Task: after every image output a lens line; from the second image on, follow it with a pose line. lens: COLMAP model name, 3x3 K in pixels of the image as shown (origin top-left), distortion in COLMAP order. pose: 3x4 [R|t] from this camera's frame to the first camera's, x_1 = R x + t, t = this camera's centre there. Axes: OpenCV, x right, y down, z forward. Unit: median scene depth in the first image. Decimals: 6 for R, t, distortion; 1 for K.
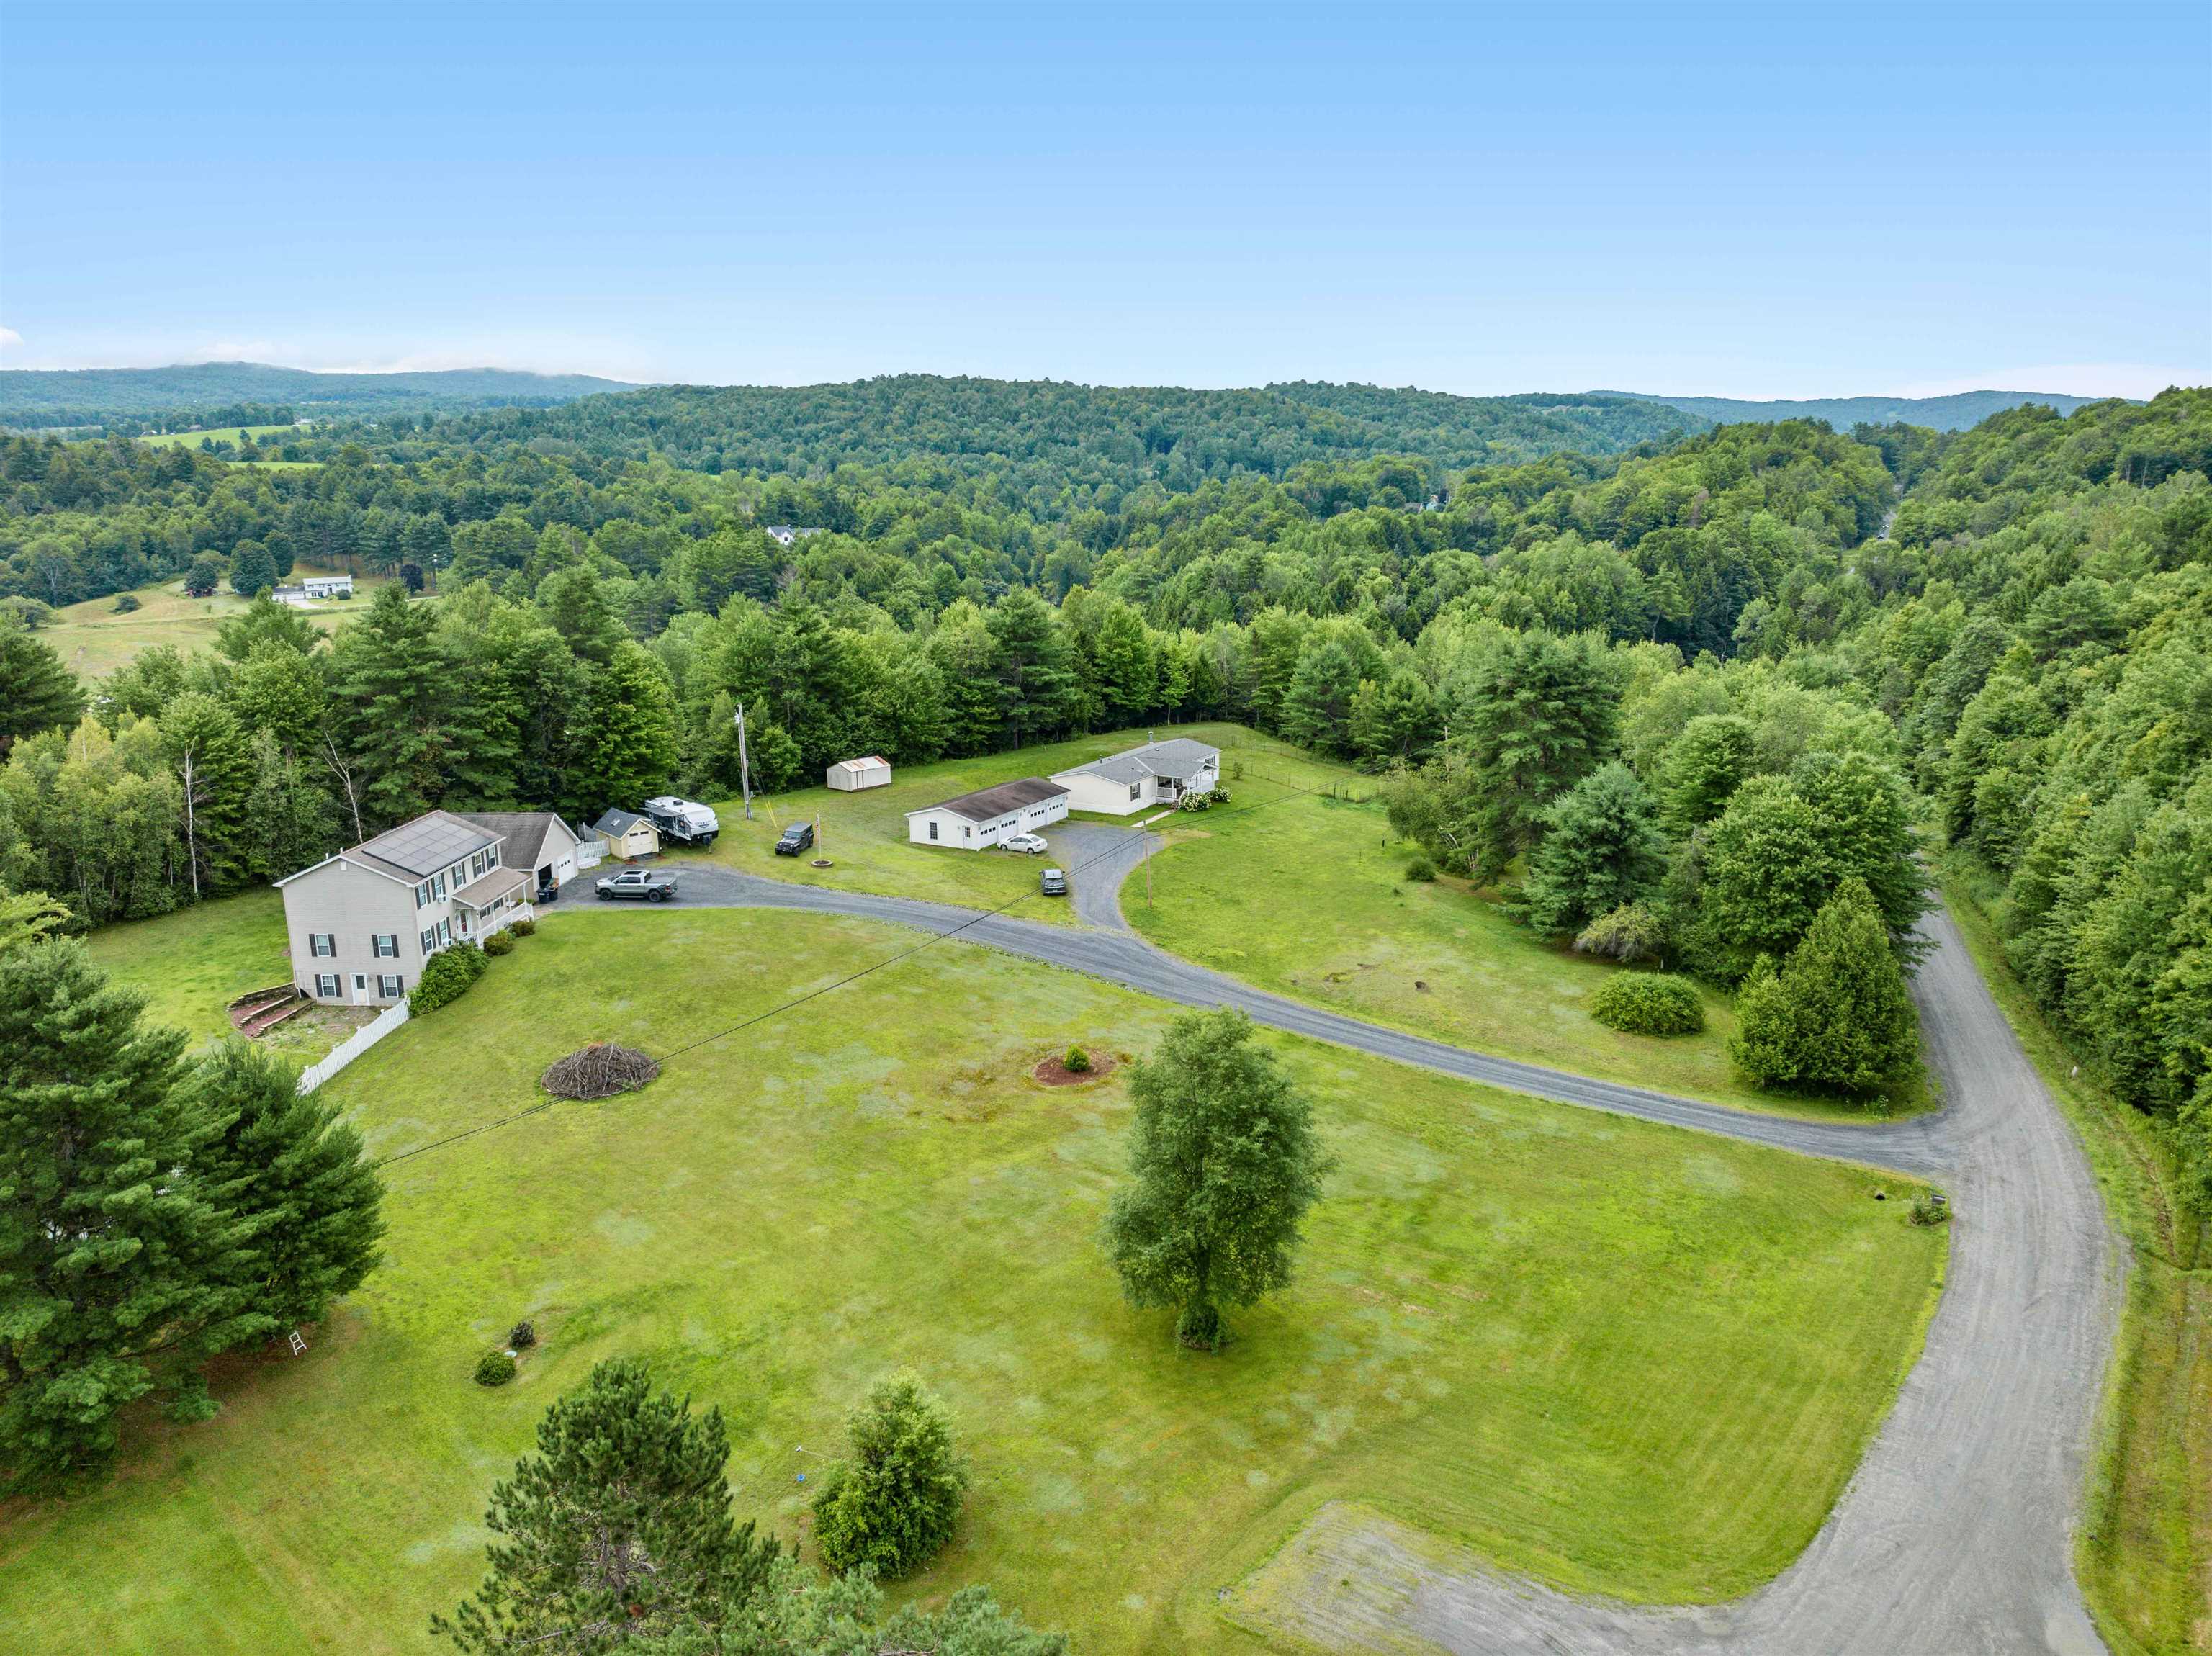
lens RADIAL K [[1518.5, 0, 1106.0], [0, 1518.5, 828.0], [0, 0, 1]] dist [-0.046623, -0.007764]
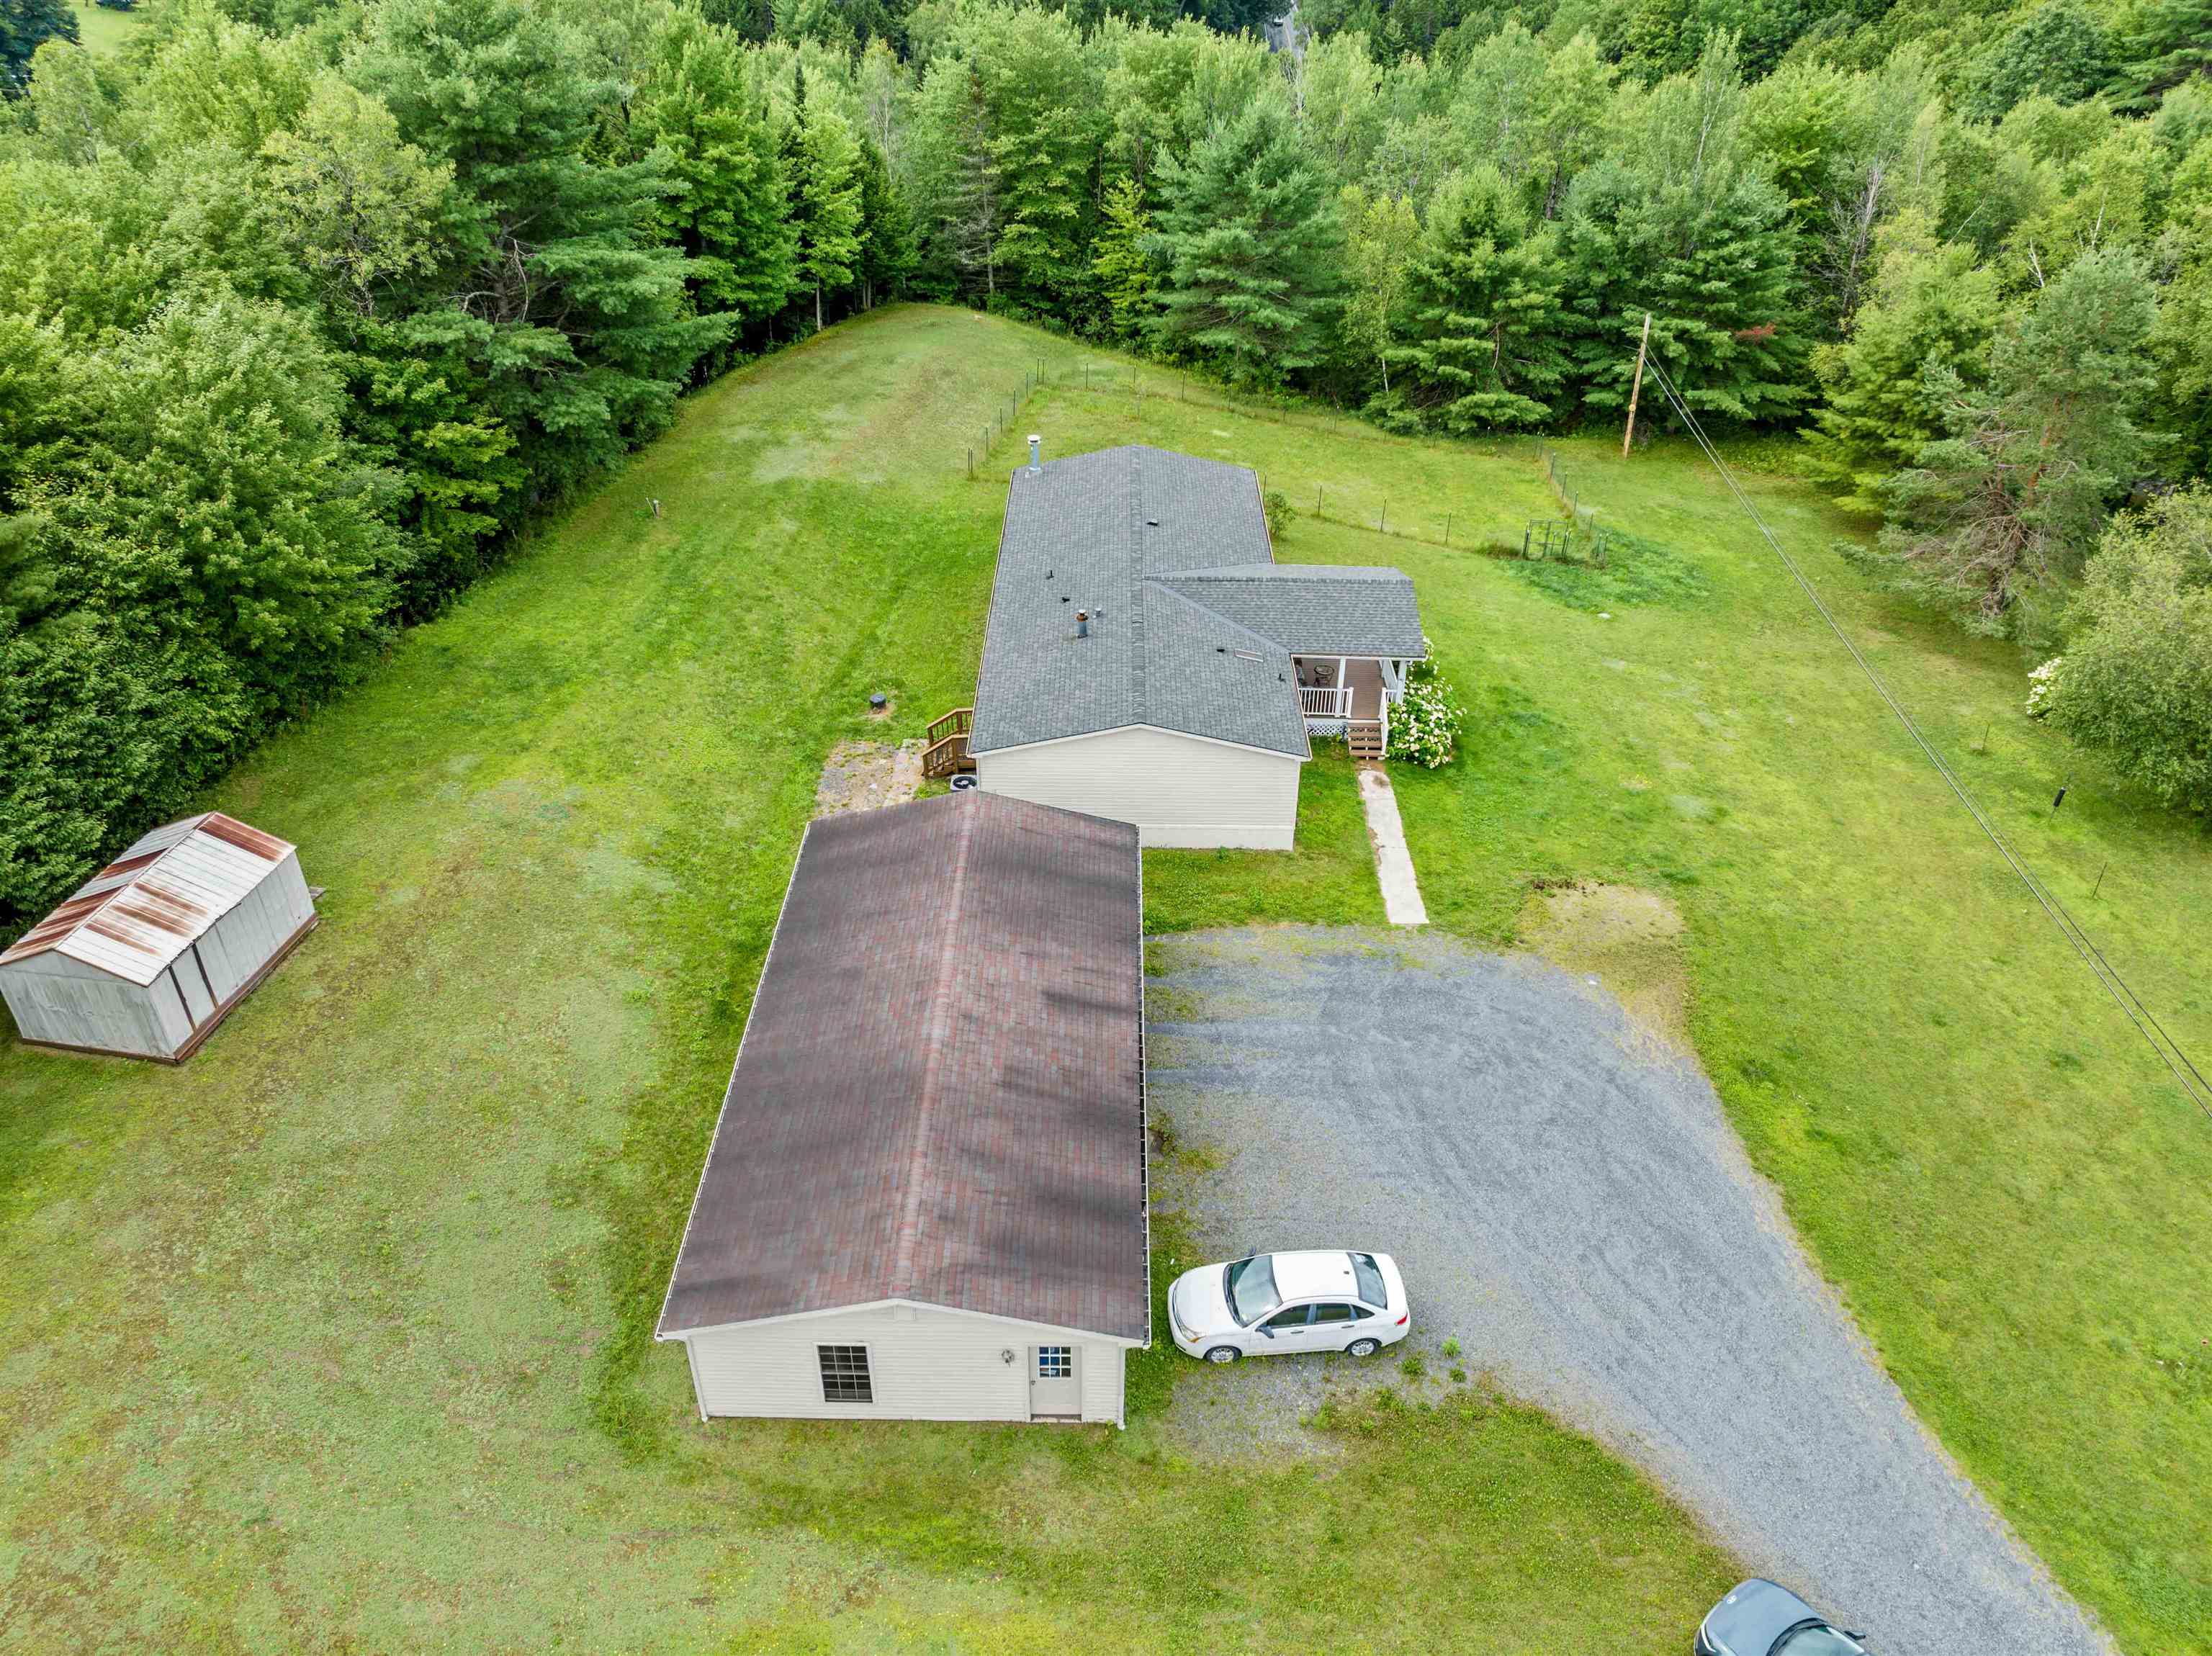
lens RADIAL K [[1537.9, 0, 1106.0], [0, 1537.9, 828.0], [0, 0, 1]] dist [-0.045576, 0.006350]
pose [[0.863207, -0.260488, 0.432458, -0.133495], [0.089629, 0.922071, 0.376500, -0.117310], [-0.496830, -0.286237, 0.819285, 0.745430]]
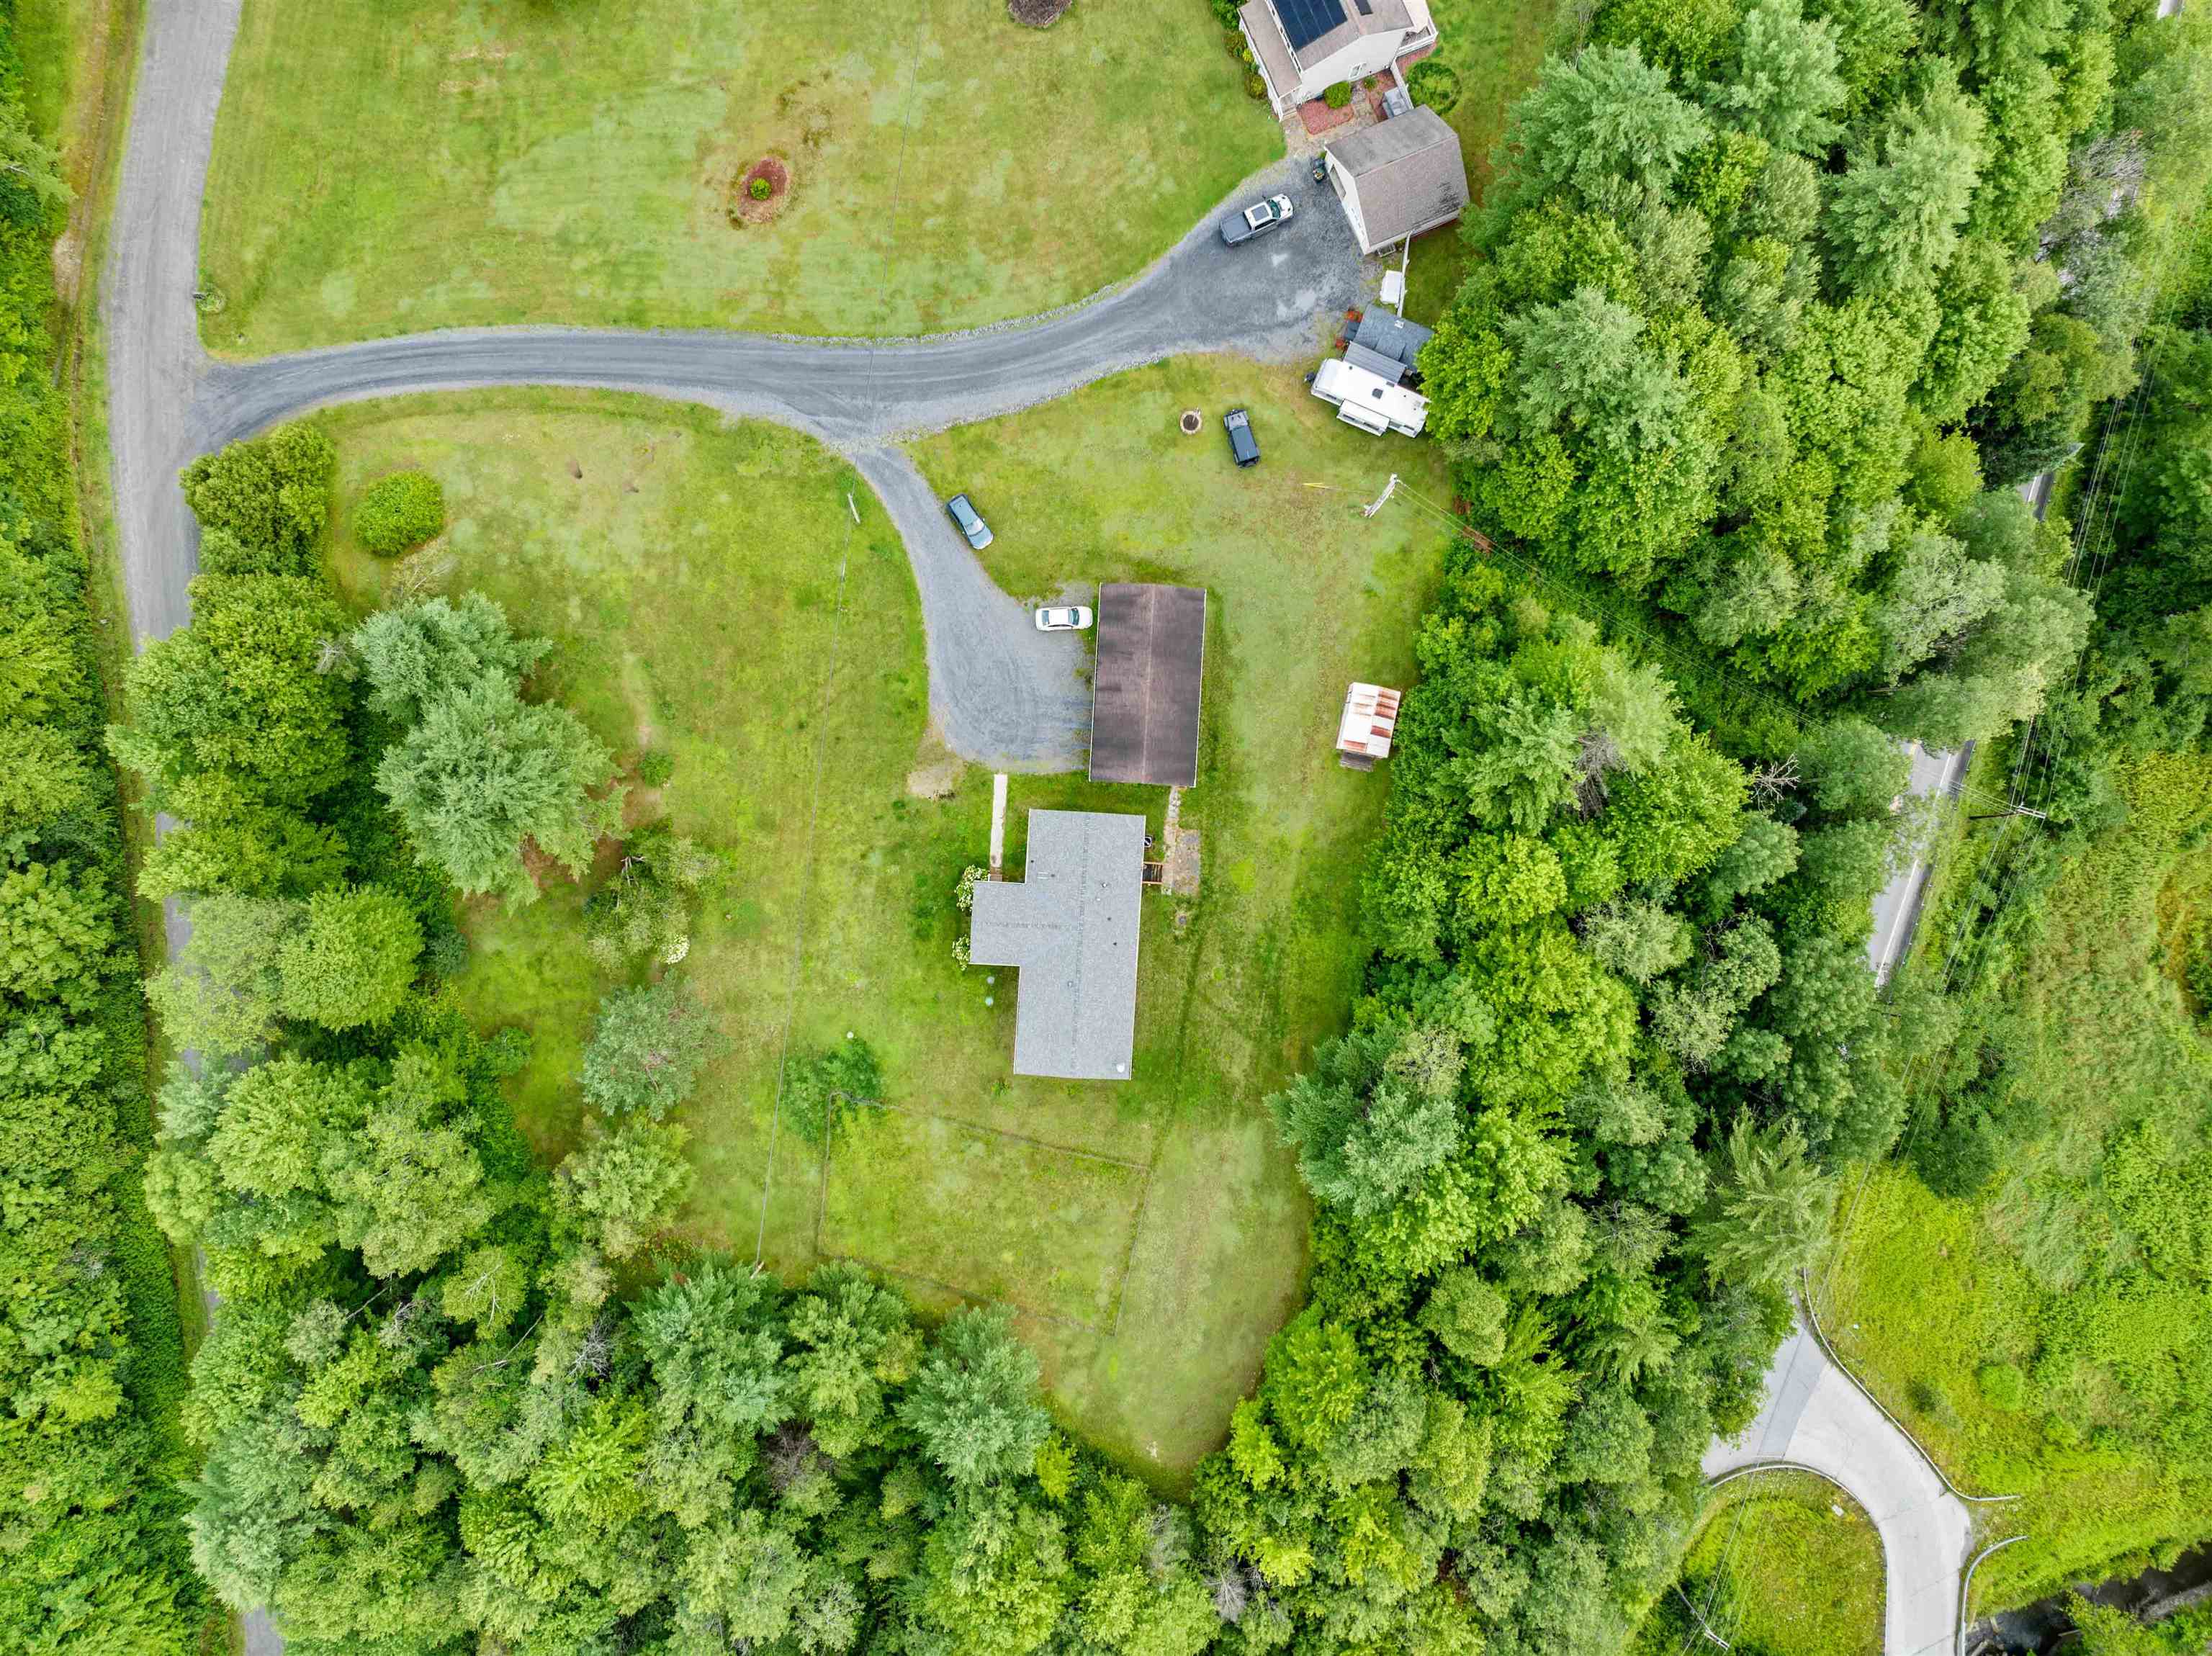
lens RADIAL K [[1537.9, 0, 1106.0], [0, 1537.9, 828.0], [0, 0, 1]] dist [-0.045576, 0.006350]
pose [[-0.887187, 0.461348, -0.007596, -0.010562], [-0.112051, -0.199448, 0.973481, -0.795565], [0.447598, 0.864511, 0.228642, 0.793065]]
